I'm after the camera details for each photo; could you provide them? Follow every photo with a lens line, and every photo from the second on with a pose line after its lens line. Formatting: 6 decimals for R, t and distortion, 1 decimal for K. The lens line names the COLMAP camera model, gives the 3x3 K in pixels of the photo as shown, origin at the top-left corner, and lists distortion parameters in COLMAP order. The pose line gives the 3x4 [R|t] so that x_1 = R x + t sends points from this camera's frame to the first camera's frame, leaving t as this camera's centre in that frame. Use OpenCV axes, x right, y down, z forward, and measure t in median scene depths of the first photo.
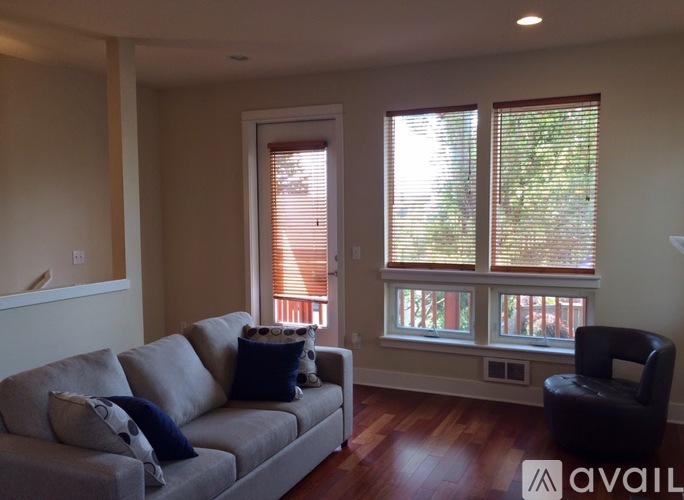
lens RADIAL K [[612.6, 0, 341.4], [0, 612.6, 248.7], [0, 0, 1]] dist [0.014926, 0.003913]
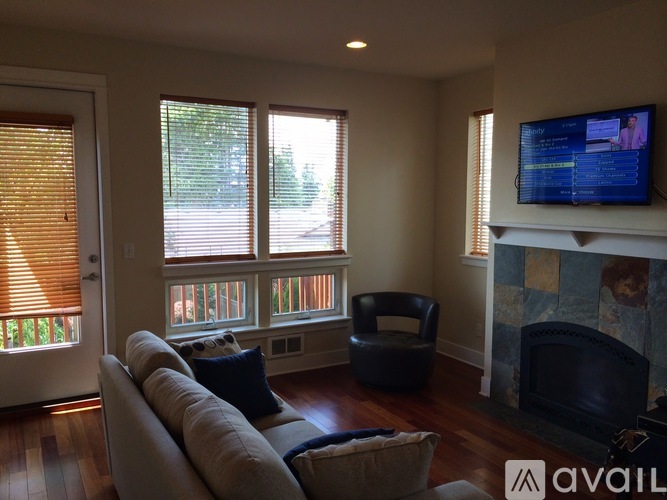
lens RADIAL K [[572.5, 0, 334.0], [0, 572.5, 250.5], [0, 0, 1]] dist [-0.002354, -0.000727]
pose [[0.569135, -0.063708, 0.819773, -0.523072], [0.043843, 0.997927, 0.047115, -0.021063], [-0.821075, 0.009127, 0.570748, 0.318503]]
